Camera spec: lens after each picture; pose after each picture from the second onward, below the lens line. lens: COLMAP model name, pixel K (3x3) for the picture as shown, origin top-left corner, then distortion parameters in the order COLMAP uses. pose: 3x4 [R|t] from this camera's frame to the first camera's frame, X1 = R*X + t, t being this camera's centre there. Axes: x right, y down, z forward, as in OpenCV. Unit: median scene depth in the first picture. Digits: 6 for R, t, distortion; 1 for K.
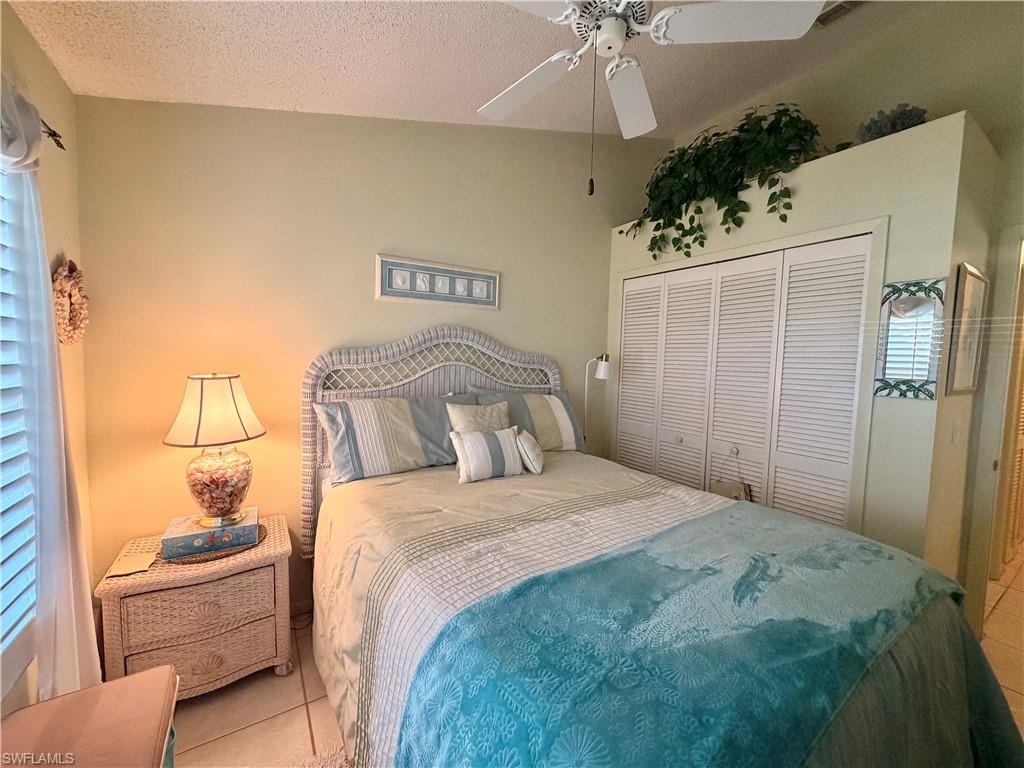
lens RADIAL K [[408.1, 0, 508.9], [0, 408.1, 382.2], [0, 0, 1]] dist [0.000902, -0.000063]
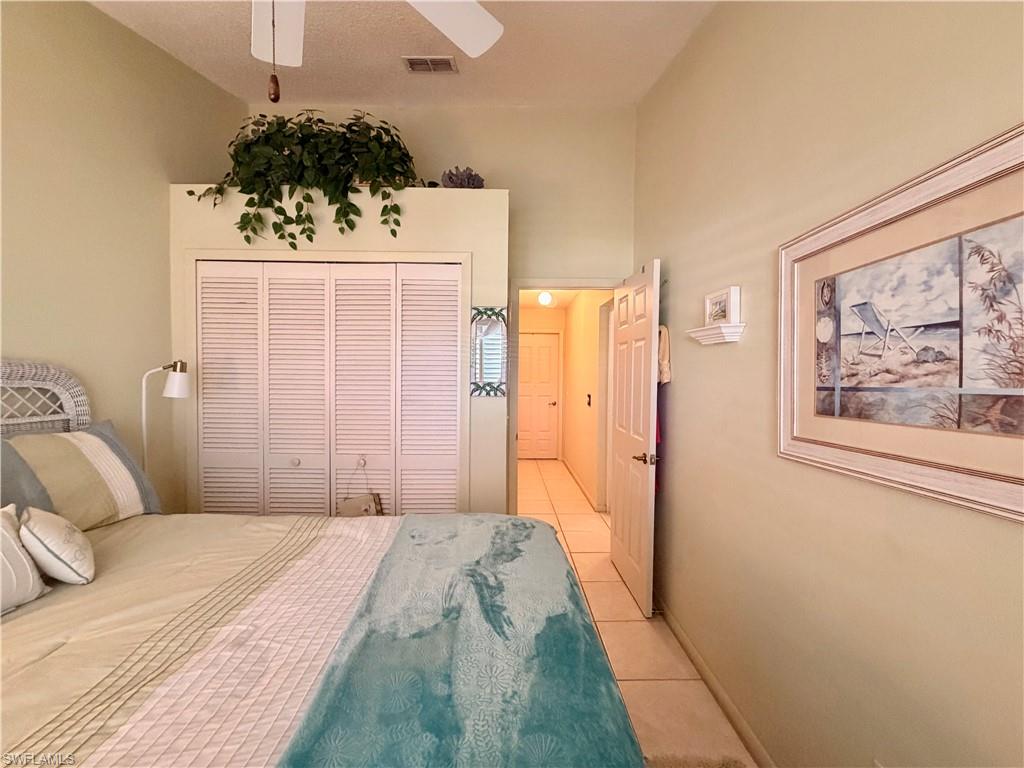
lens RADIAL K [[408.1, 0, 508.5], [0, 408.1, 383.8], [0, 0, 1]] dist [0.000902, -0.000063]
pose [[0.525859, -0.043328, 0.849467, -0.075493], [0.054517, 0.998365, 0.017174, -0.015481], [-0.848823, 0.037279, 0.527362, 0.199240]]
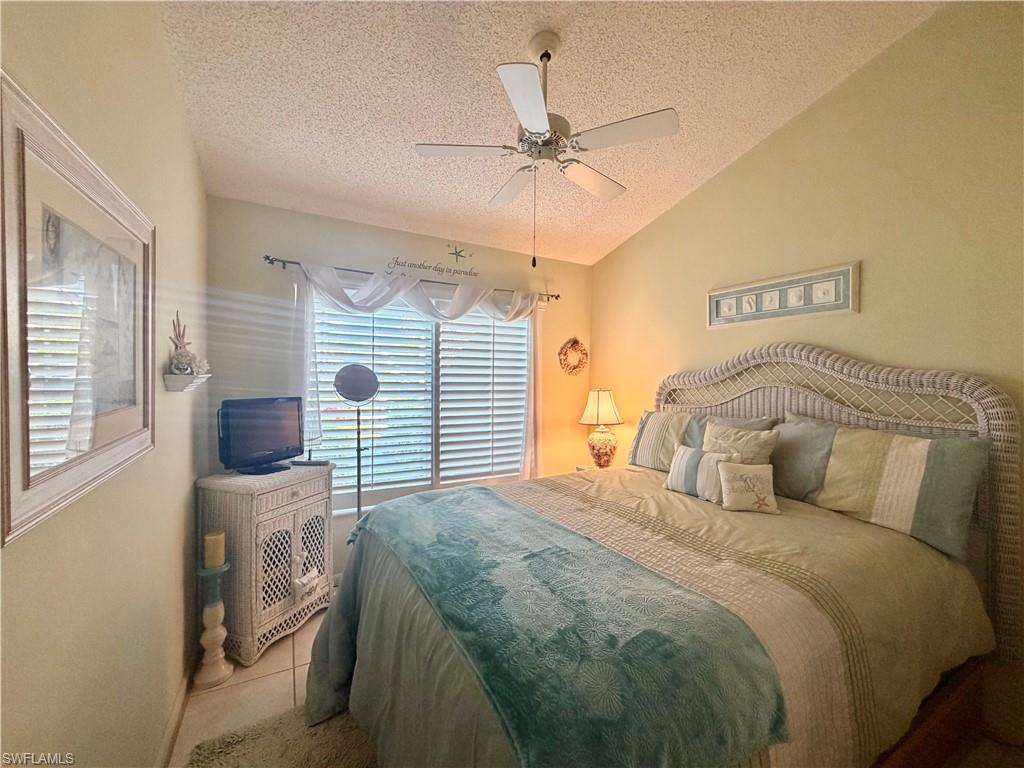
lens RADIAL K [[408.1, 0, 512.2], [0, 408.1, 383.8], [0, 0, 1]] dist [0.000902, -0.000063]
pose [[-0.051779, -0.008374, -0.998623, 0.858214], [-0.070391, 0.997508, -0.004715, -0.004235], [0.996175, 0.070050, -0.052240, 0.511440]]
